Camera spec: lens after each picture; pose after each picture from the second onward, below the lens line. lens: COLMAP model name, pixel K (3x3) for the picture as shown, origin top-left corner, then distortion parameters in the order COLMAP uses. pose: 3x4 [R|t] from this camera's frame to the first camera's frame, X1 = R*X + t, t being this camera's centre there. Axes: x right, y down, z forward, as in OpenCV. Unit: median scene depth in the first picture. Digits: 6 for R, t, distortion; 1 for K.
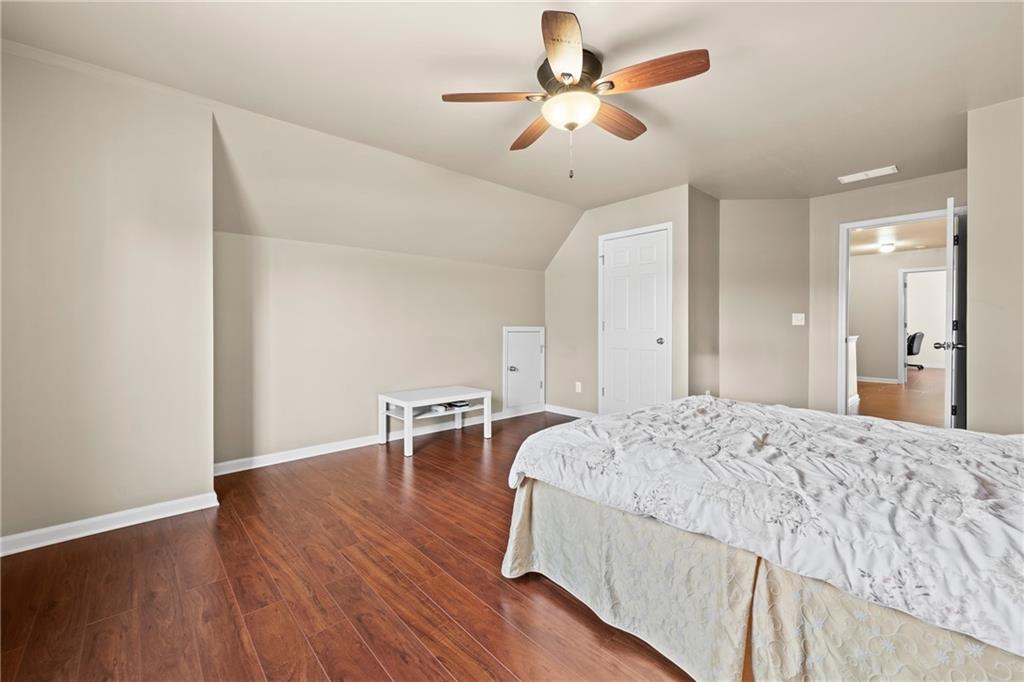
lens RADIAL K [[419.7, 0, 504.7], [0, 419.7, 333.9], [0, 0, 1]] dist [-0.000721, -0.000363]
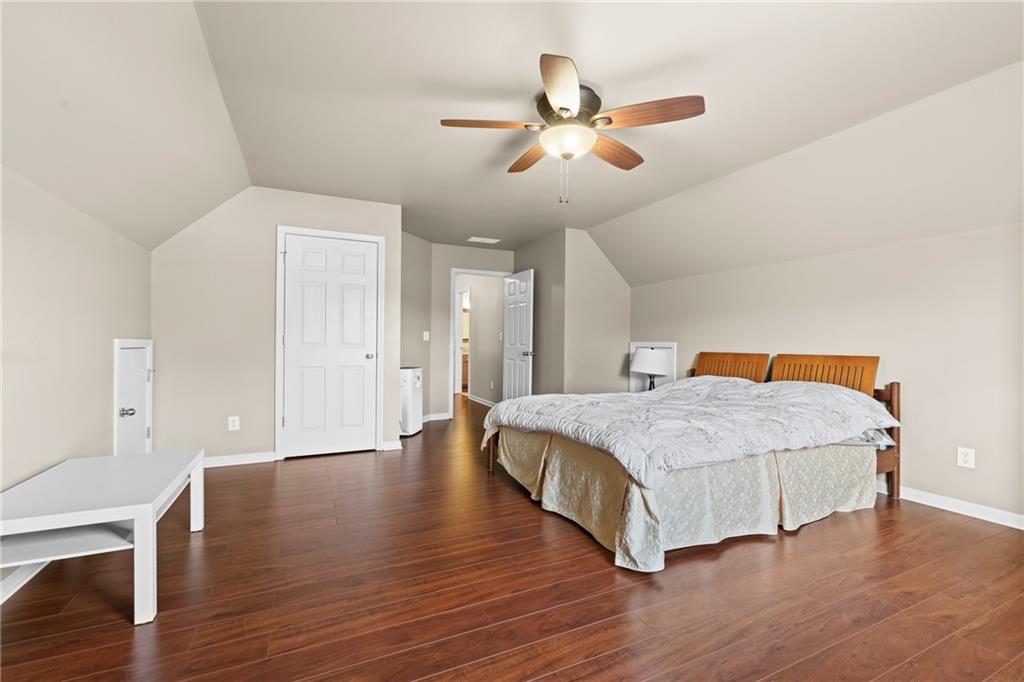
lens RADIAL K [[419.7, 0, 505.6], [0, 419.7, 343.4], [0, 0, 1]] dist [-0.000721, -0.000363]
pose [[0.310315, 0.001973, 0.950632, -0.460101], [0.010418, 0.999931, -0.005476, -0.003564], [-0.950577, 0.011602, 0.310273, 0.410423]]
